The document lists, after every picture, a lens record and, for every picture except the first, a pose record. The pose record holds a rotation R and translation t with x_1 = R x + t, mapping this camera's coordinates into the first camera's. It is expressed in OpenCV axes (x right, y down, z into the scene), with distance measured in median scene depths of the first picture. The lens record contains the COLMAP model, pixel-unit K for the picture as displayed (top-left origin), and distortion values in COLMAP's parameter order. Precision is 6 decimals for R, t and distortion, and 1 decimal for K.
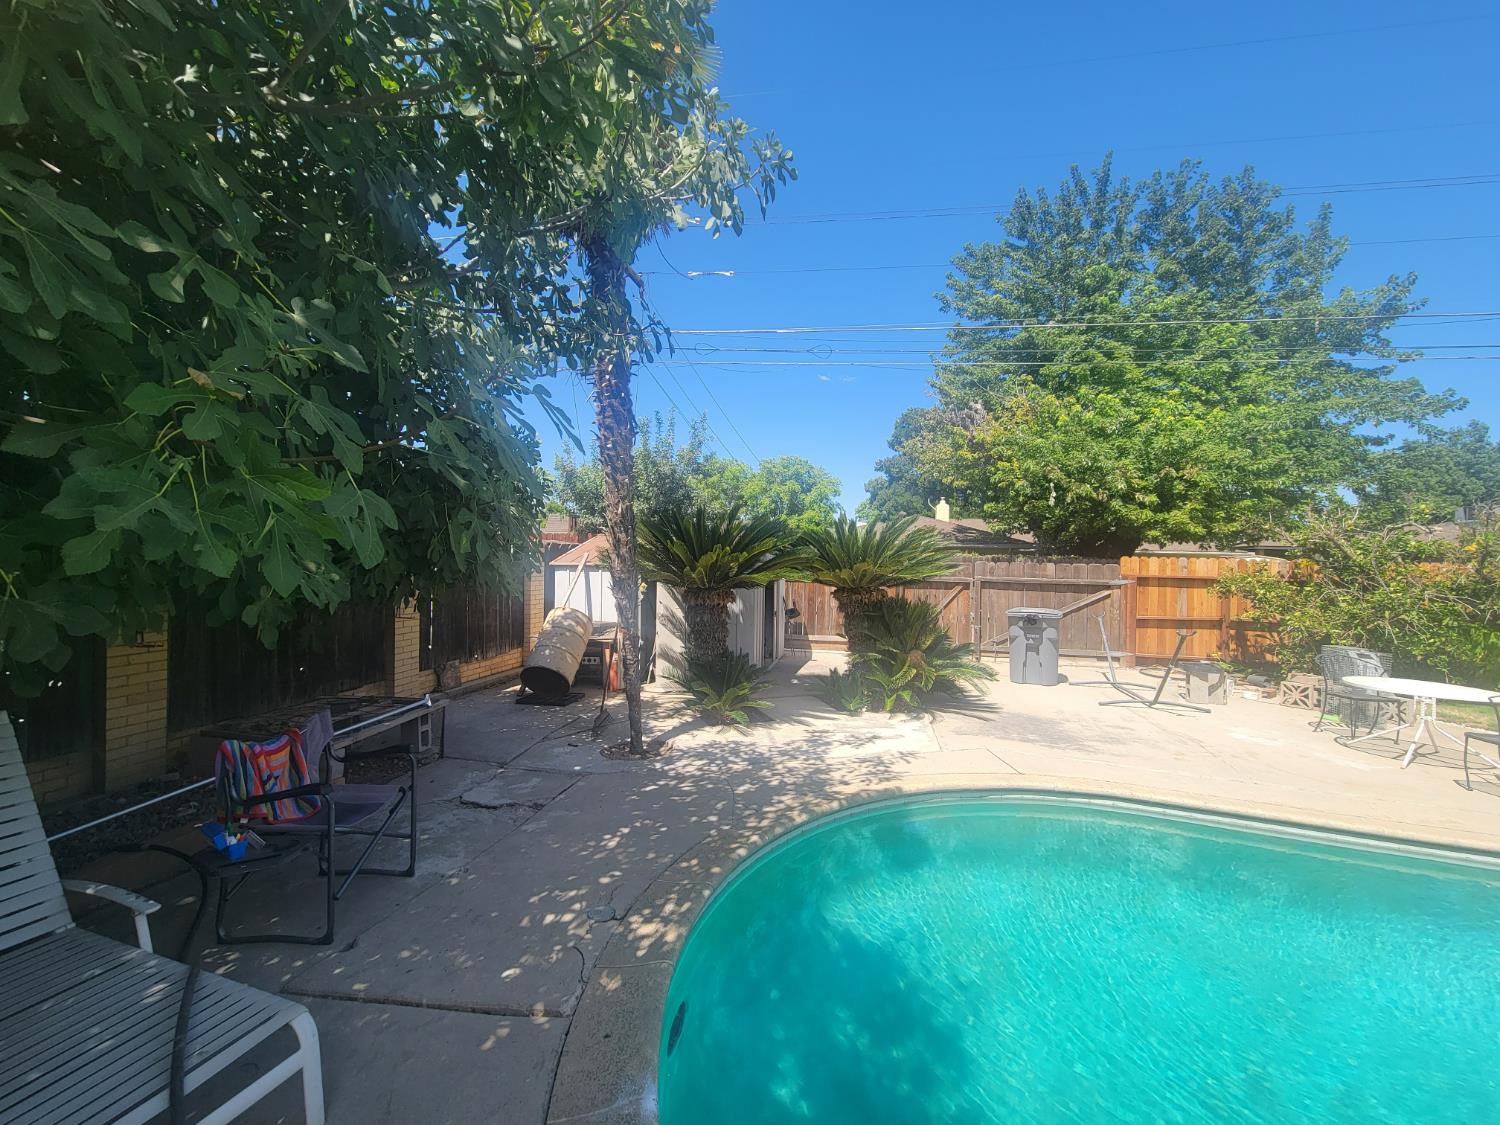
lens RADIAL K [[611.7, 0, 754.7], [0, 611.7, 568.9], [0, 0, 1]] dist [0.000728, 0.000061]
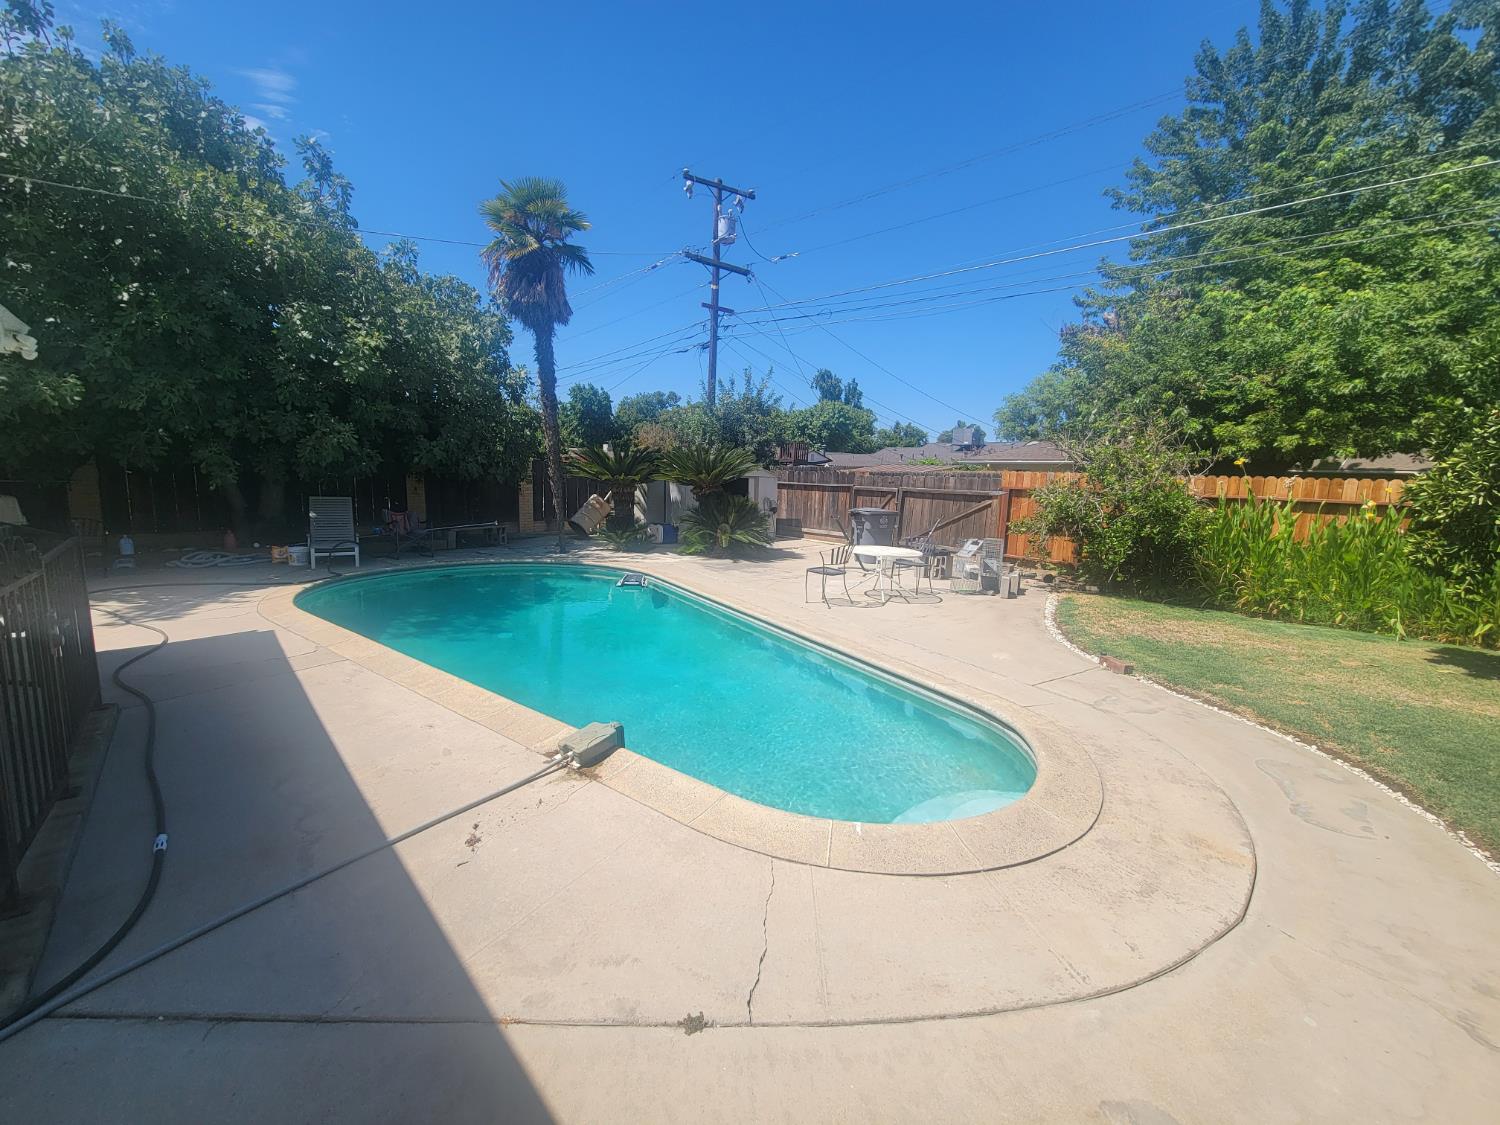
lens RADIAL K [[611.7, 0, 748.9], [0, 611.7, 565.0], [0, 0, 1]] dist [0.000728, 0.000061]
pose [[0.816815, 0.090380, -0.569776, 0.777244], [-0.021893, 0.991797, 0.125936, 0.017090], [0.576484, -0.090392, 0.812093, -0.209852]]
